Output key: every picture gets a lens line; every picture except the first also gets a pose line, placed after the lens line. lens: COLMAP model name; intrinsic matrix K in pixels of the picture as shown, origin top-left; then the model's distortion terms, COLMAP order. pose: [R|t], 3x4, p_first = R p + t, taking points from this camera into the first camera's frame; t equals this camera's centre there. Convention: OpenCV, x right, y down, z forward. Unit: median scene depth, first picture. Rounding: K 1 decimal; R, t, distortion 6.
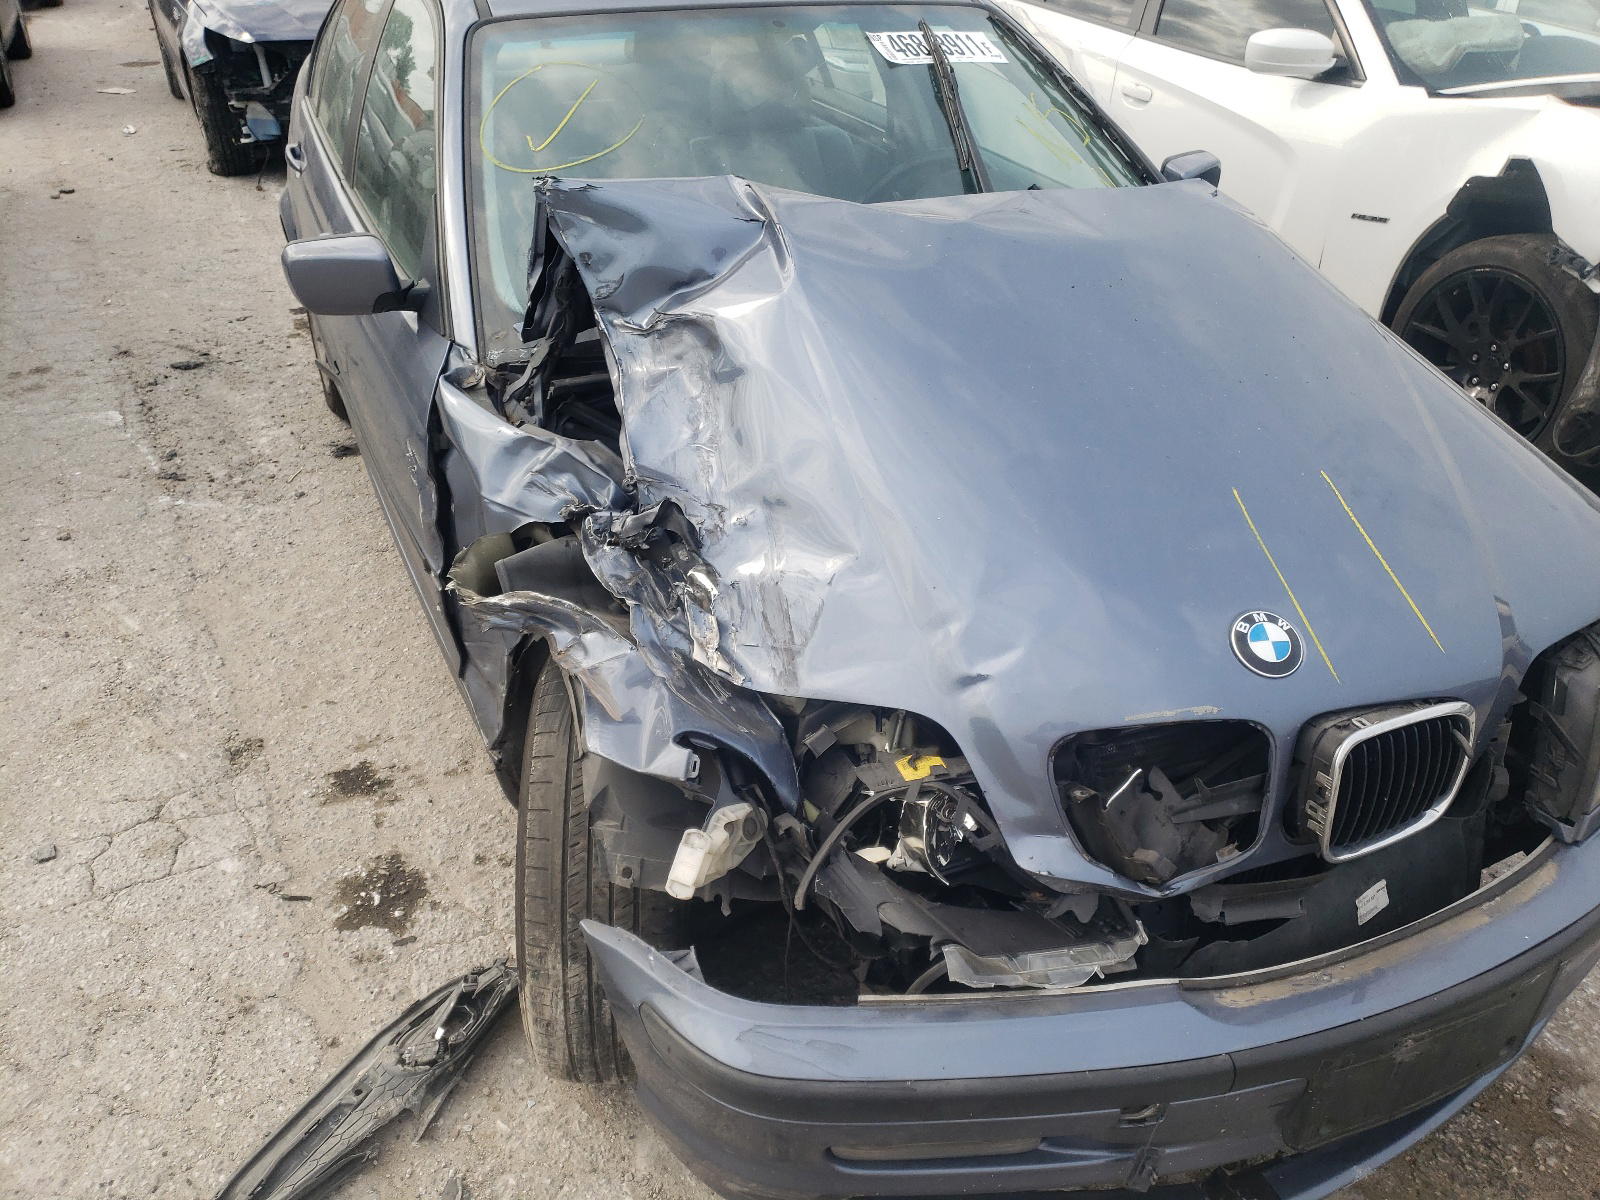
lens RADIAL K [[1209.2, 0, 780.5], [0, 1209.2, 600.4], [0, 0, 1]] dist [0.008934, 0.002286]
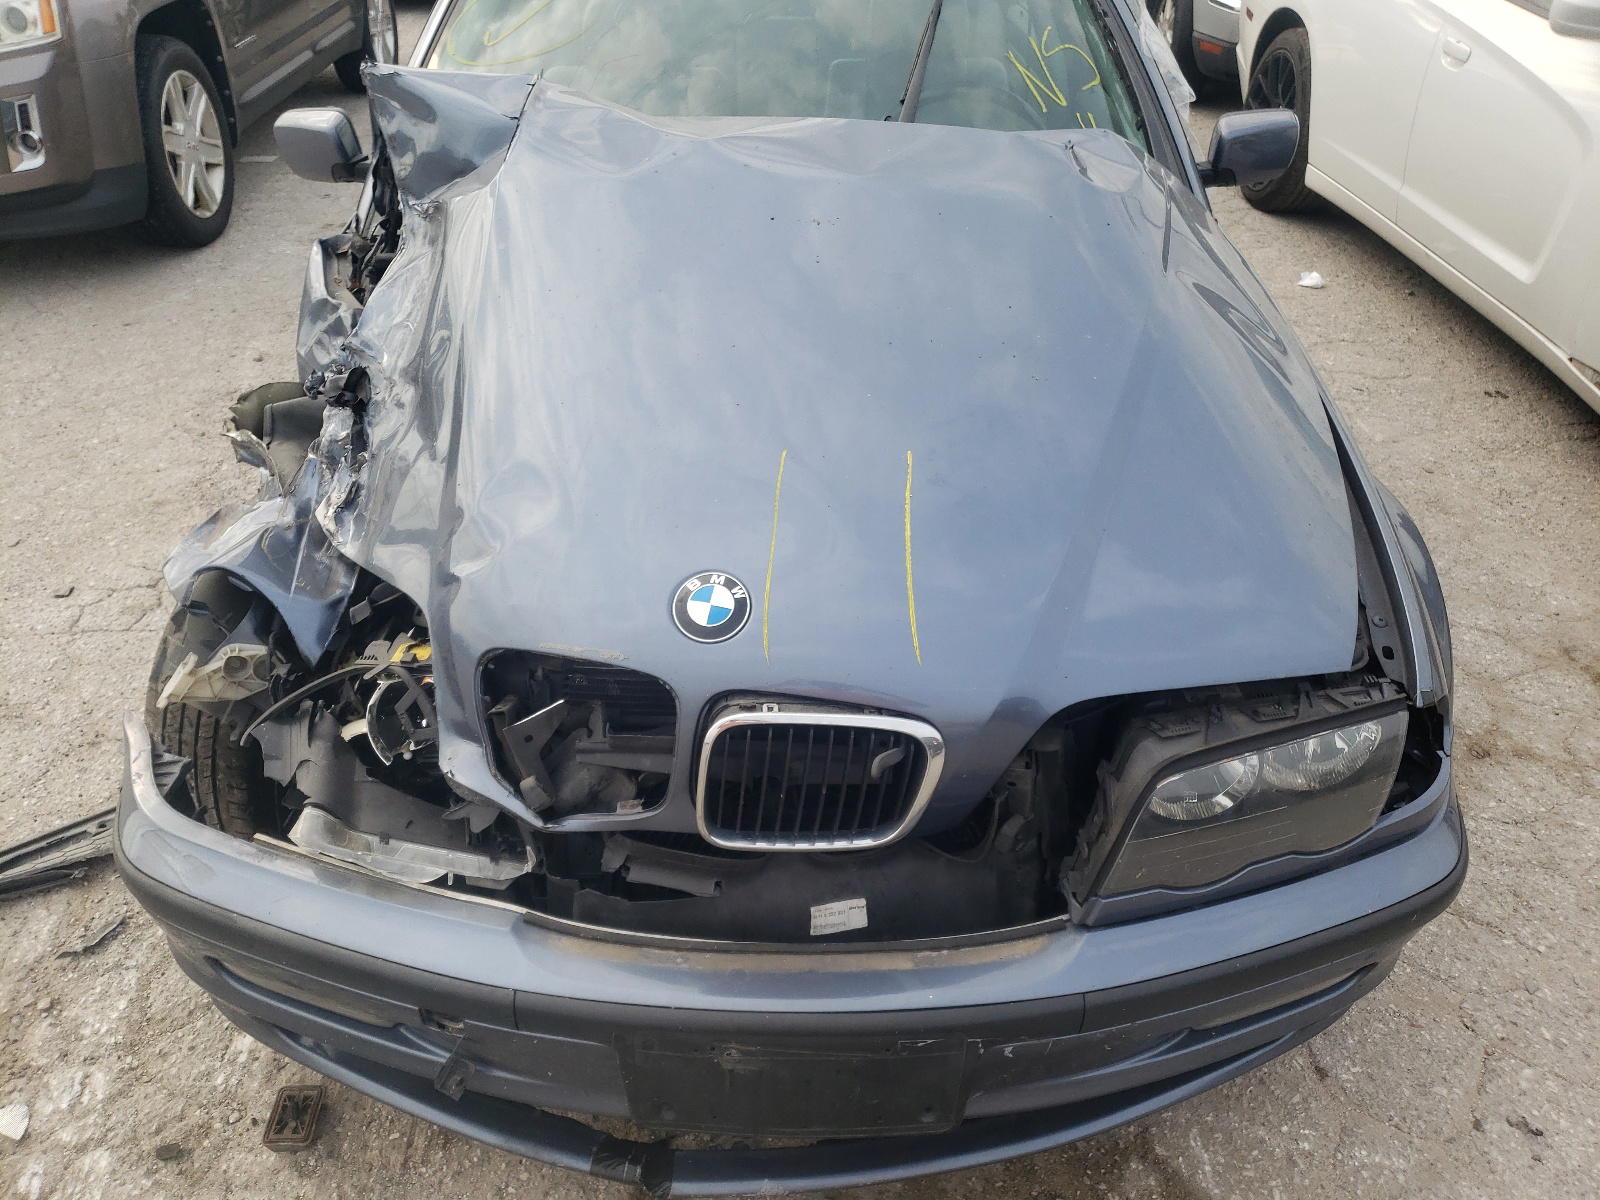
lens RADIAL K [[1173.1, 0, 760.5], [0, 1173.1, 600.5], [0, 0, 1]] dist [0.055826, -0.084728]
pose [[0.923720, 0.223094, -0.311400, 0.563146], [-0.206660, 0.974690, 0.085266, -0.043233], [0.322541, -0.014408, 0.946446, 0.111431]]
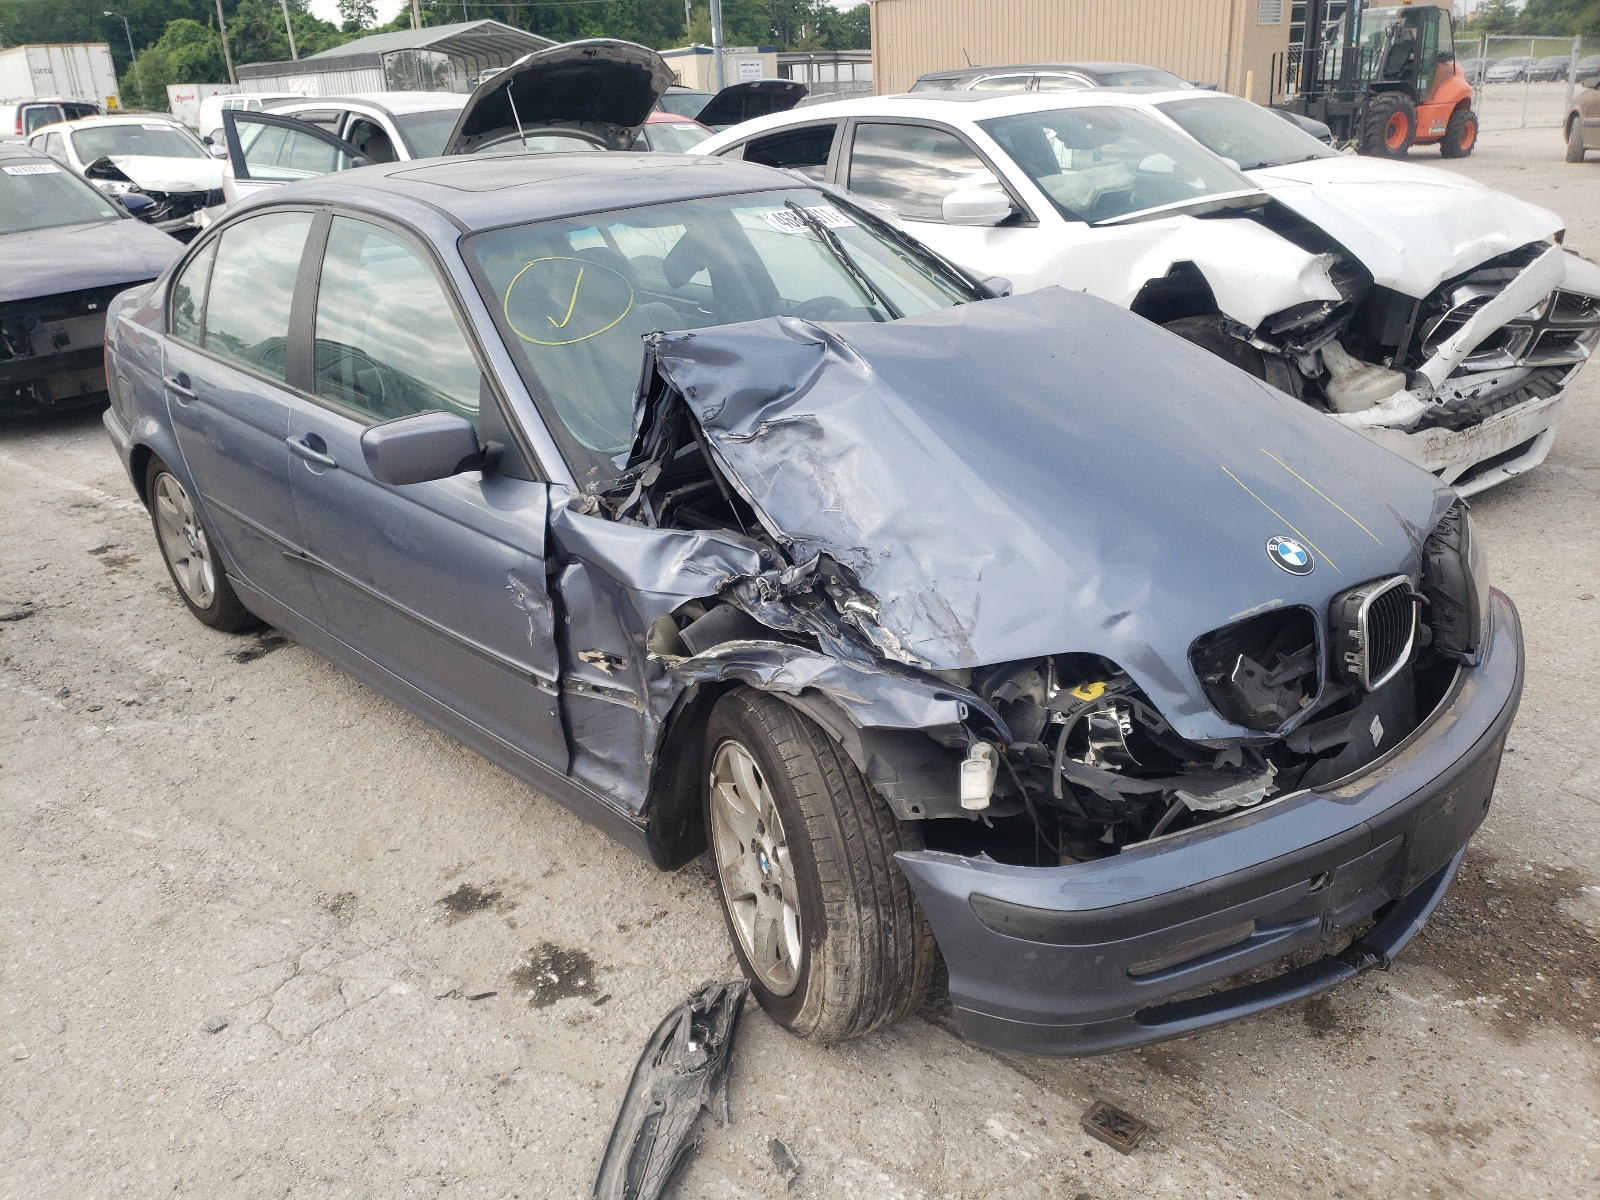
lens RADIAL K [[1173.1, 0, 760.5], [0, 1173.1, 600.5], [0, 0, 1]] dist [0.055826, -0.084728]
pose [[0.953088, -0.180294, 0.243142, -0.440587], [0.211955, 0.970973, -0.110843, 0.086648], [-0.216100, 0.157178, 0.963637, -0.178753]]
